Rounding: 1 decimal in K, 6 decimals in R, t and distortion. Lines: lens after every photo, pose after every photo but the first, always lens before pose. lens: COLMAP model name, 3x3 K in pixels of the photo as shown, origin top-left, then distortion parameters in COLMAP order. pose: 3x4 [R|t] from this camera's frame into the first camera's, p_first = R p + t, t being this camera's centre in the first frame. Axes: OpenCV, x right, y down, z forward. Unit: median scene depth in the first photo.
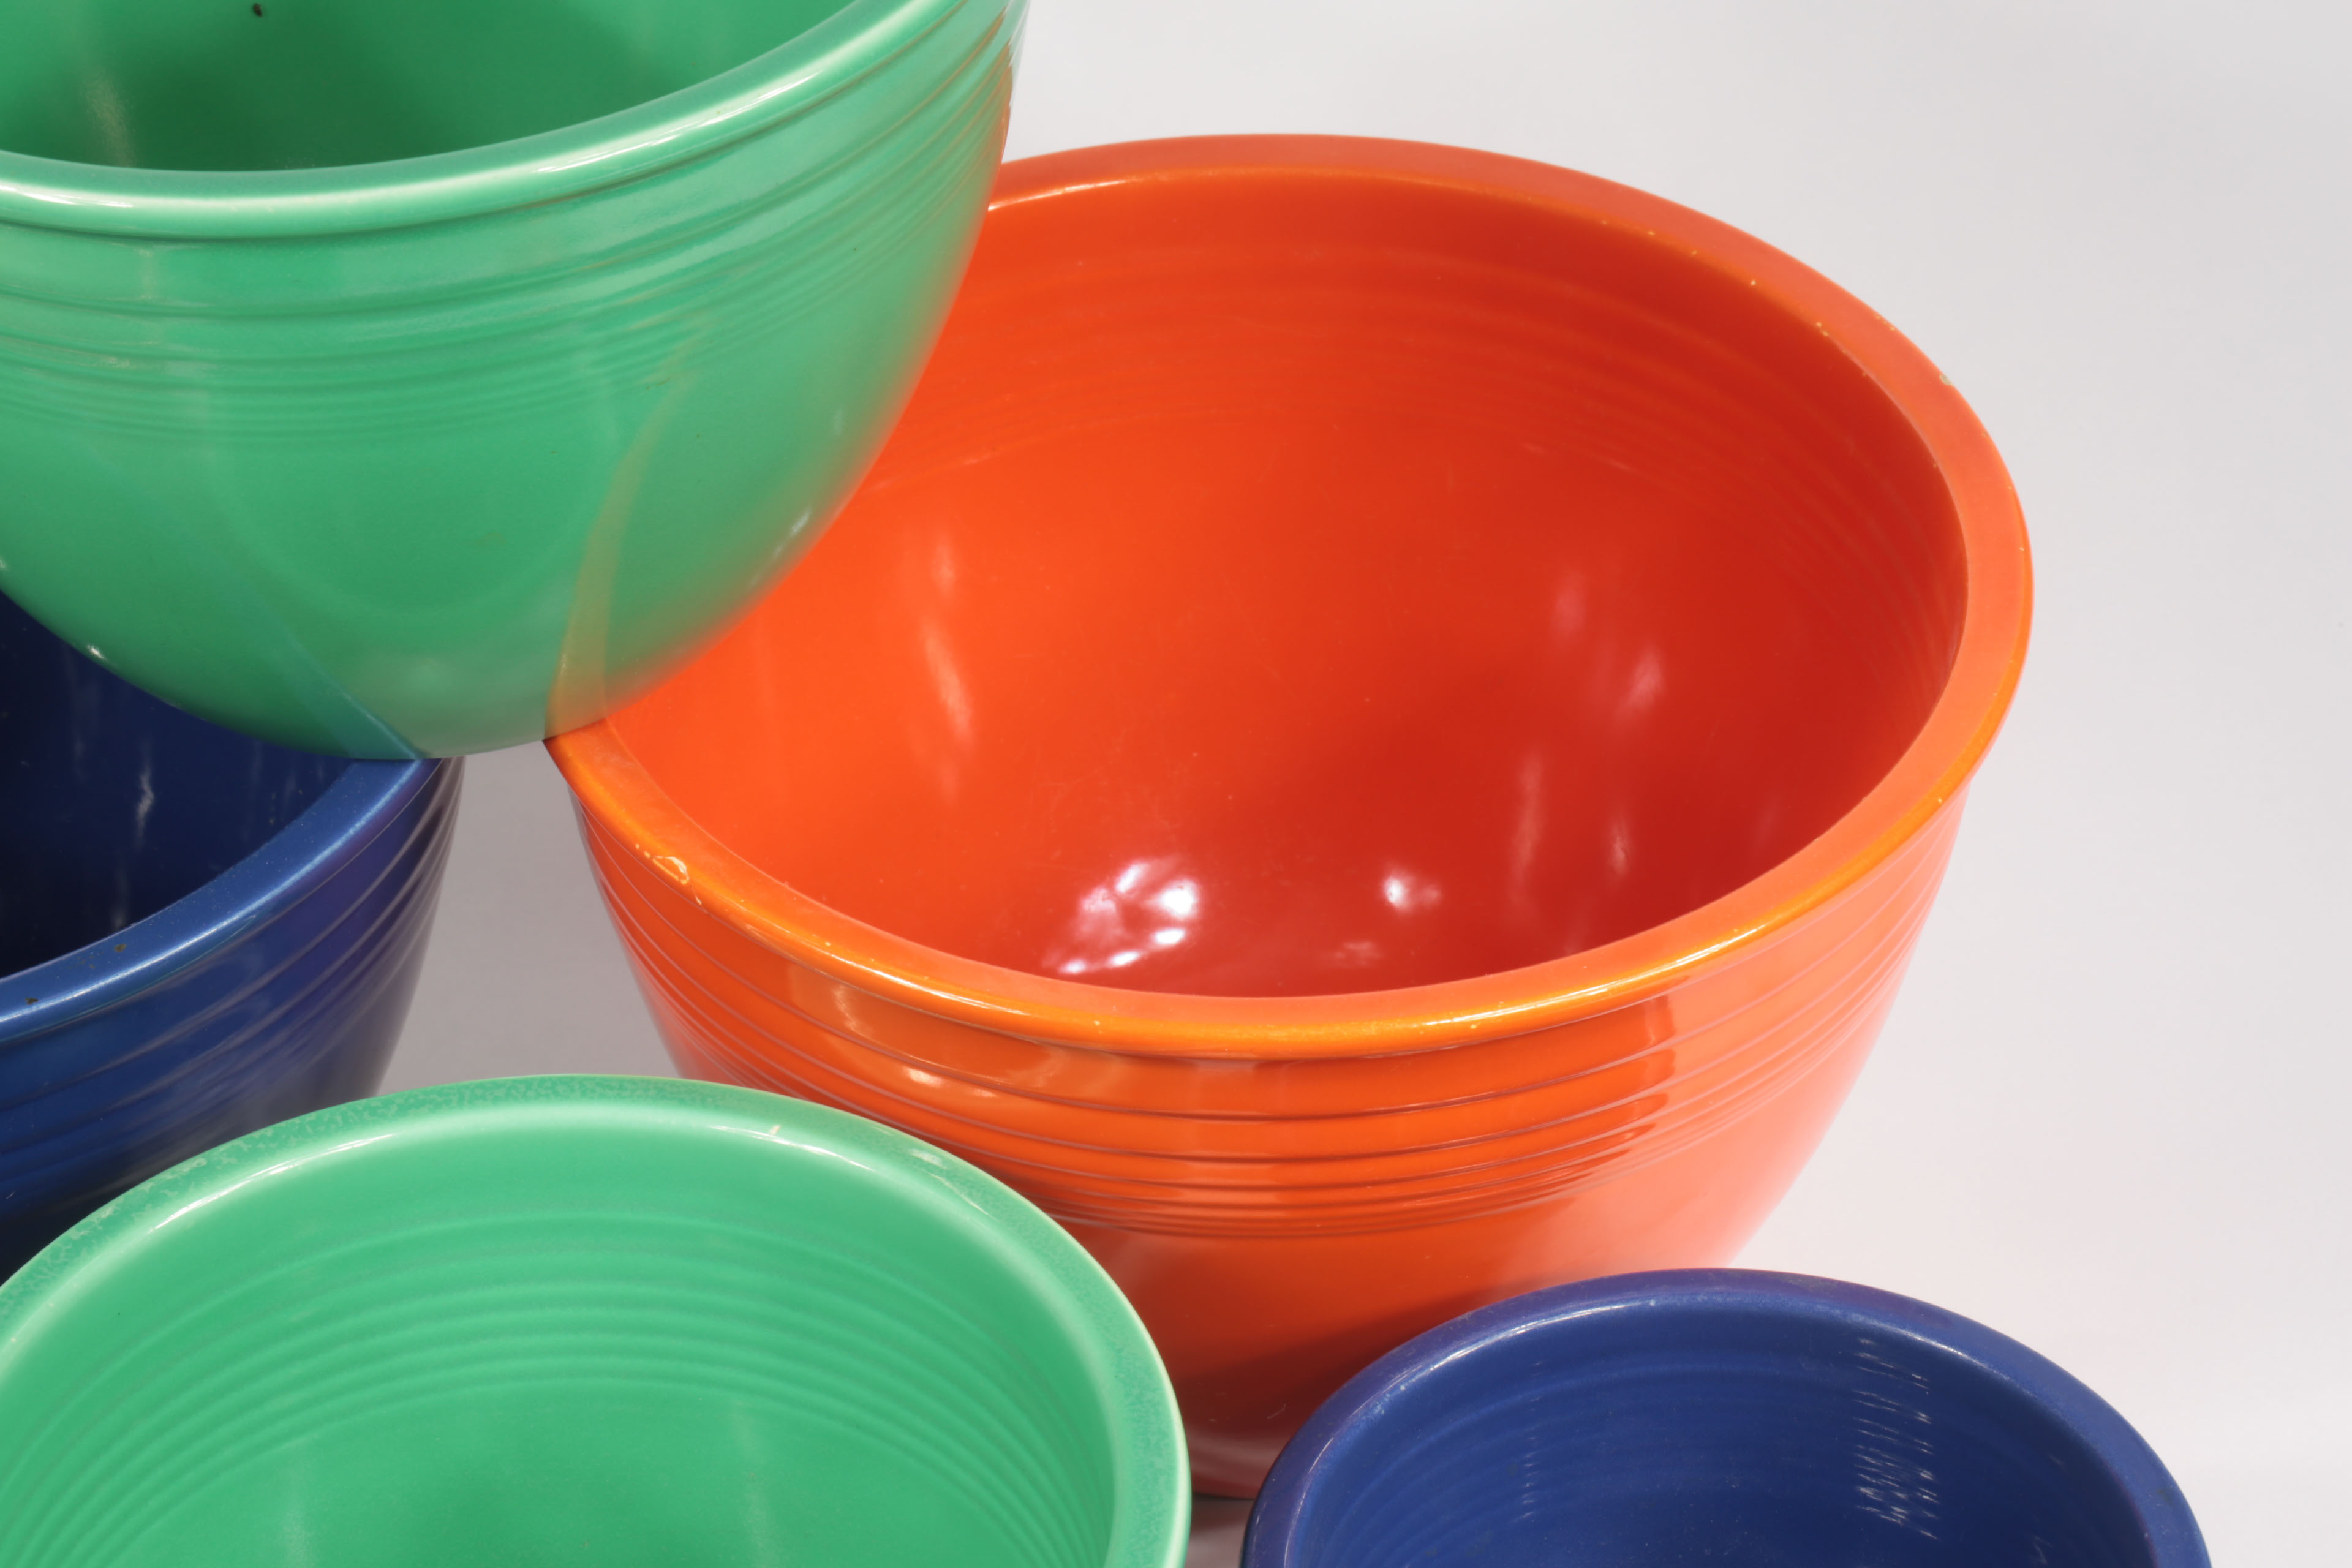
lens RADIAL K [[7049.7, 0, 1191.4], [0, 7049.7, 792.4], [0, 0, 1]] dist [0.023108, 0.000000]
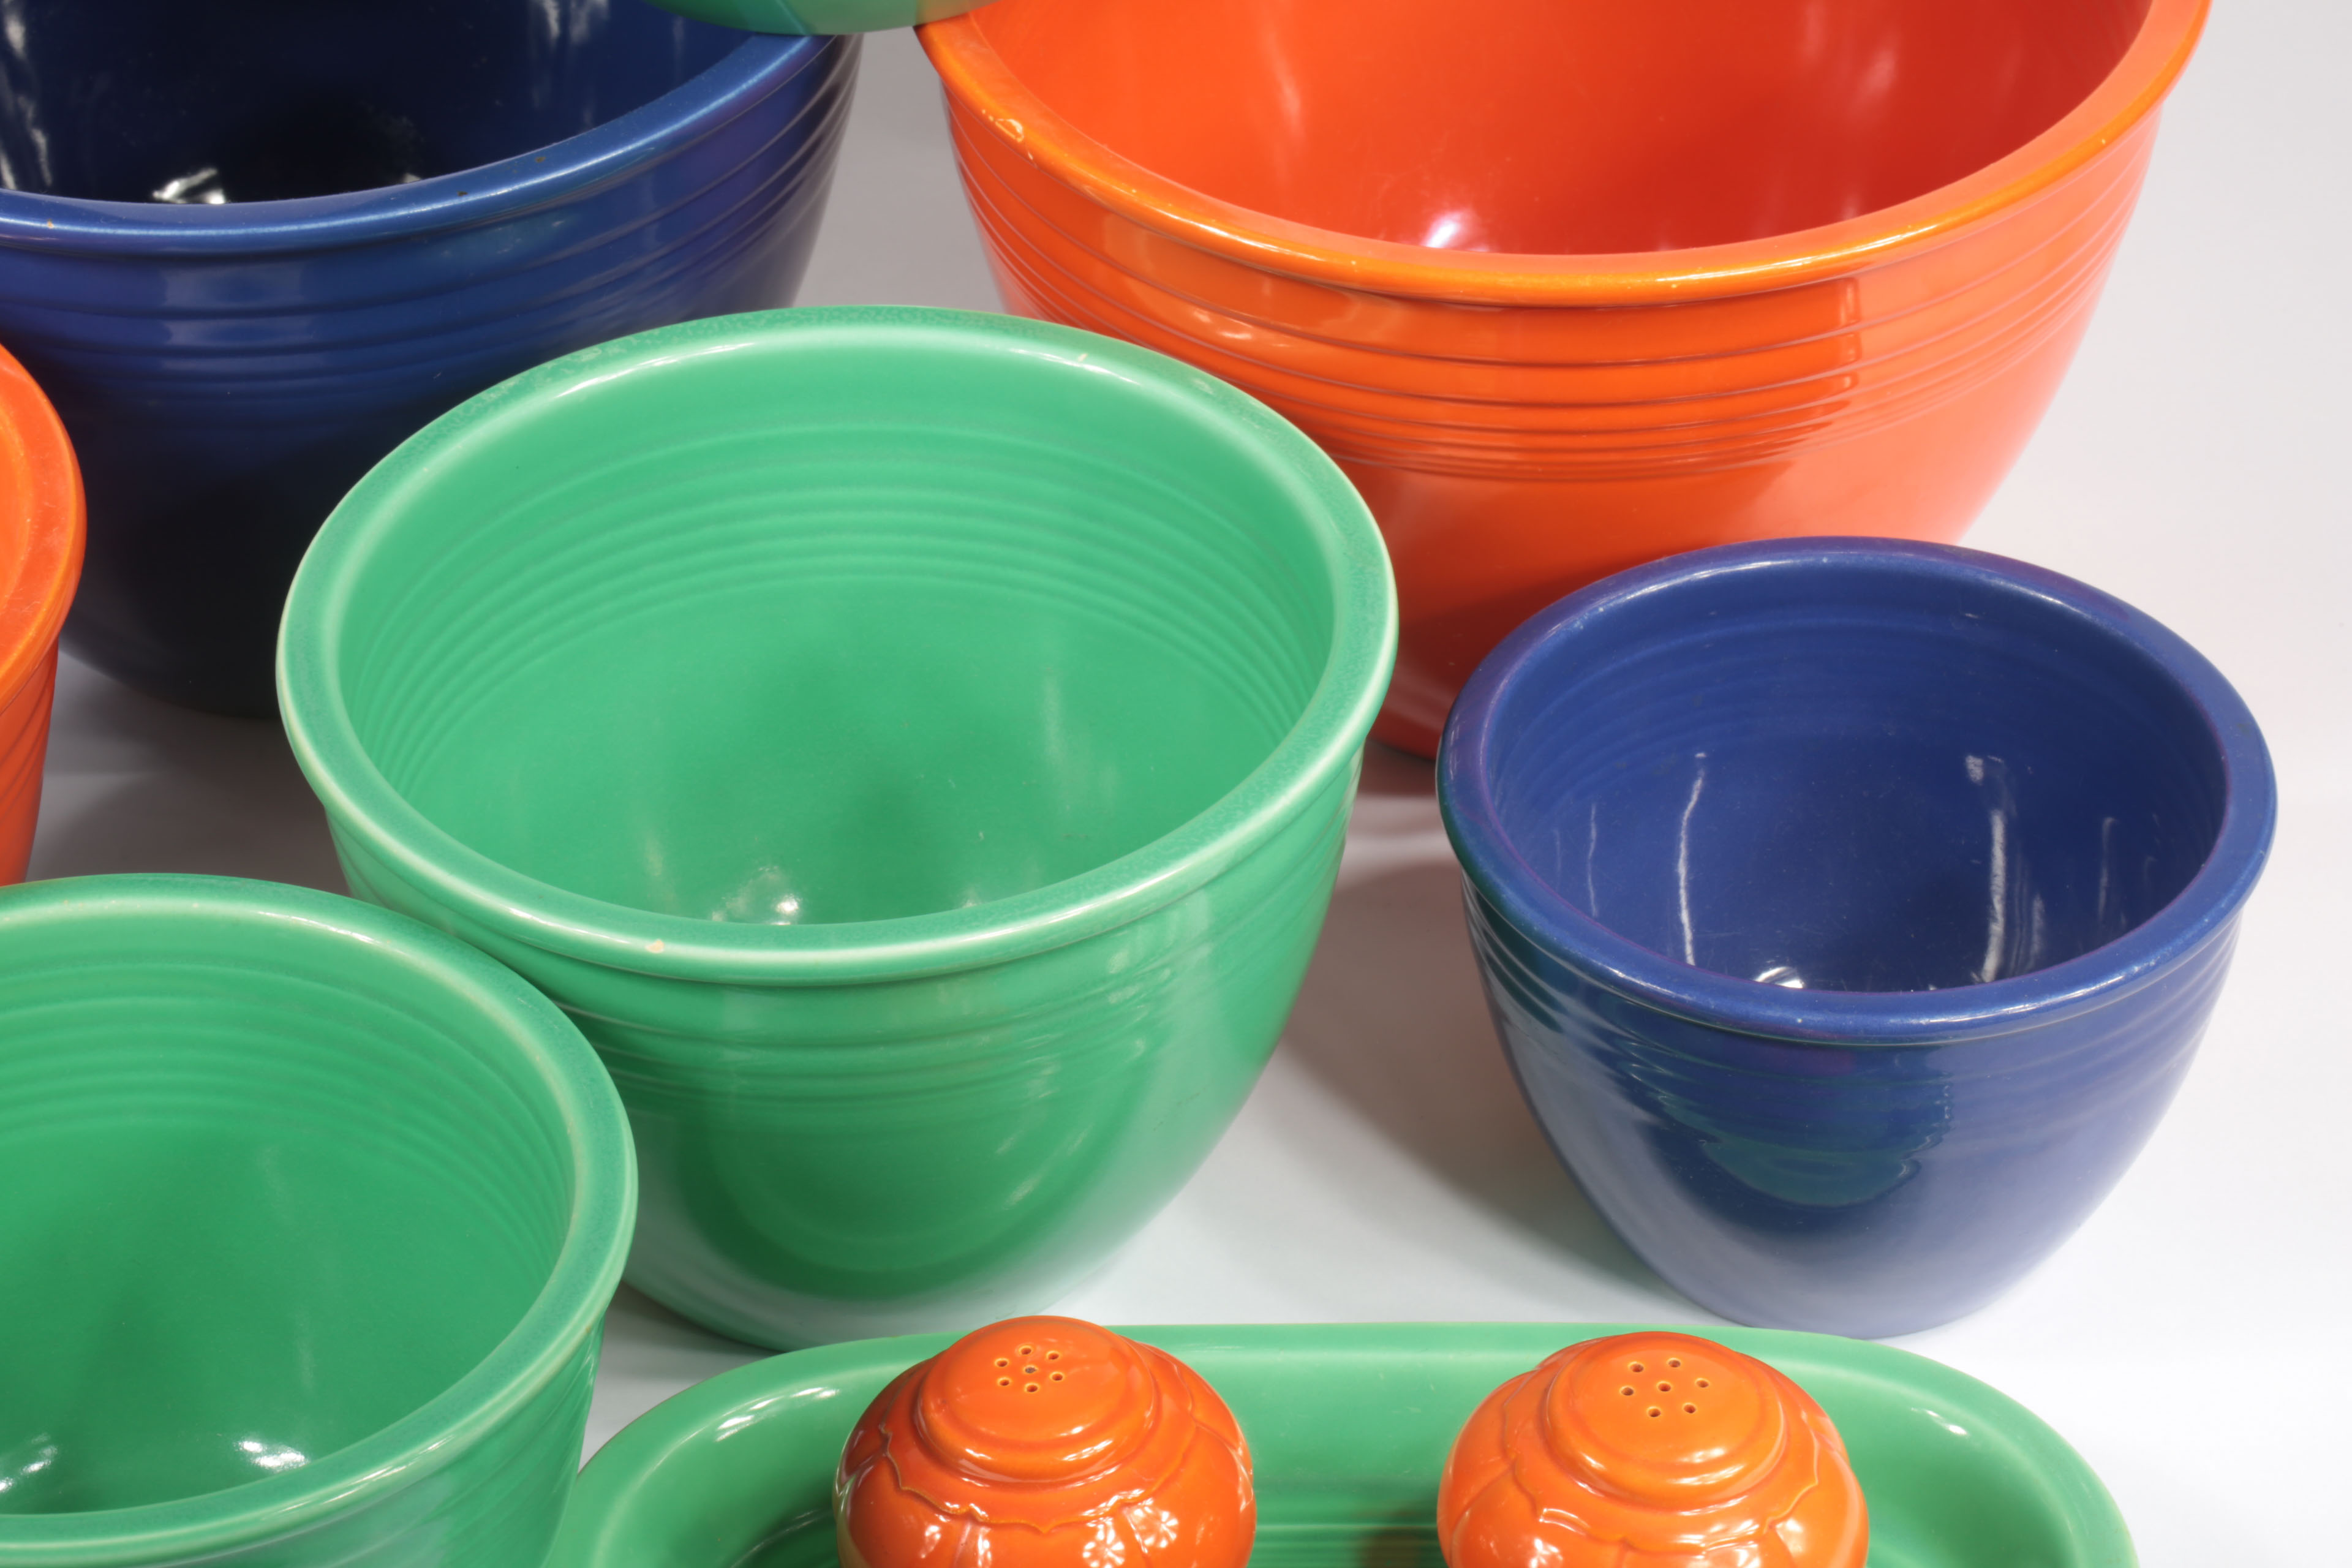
lens RADIAL K [[7049.7, 0, 1254.2], [0, 7049.7, 870.7], [0, 0, 1]] dist [0.023108, 0.000000]
pose [[0.994081, 0.067953, -0.084772, 0.074115], [-0.068642, 0.997628, -0.005238, 0.136454], [0.084215, 0.011026, 0.996387, -0.163595]]
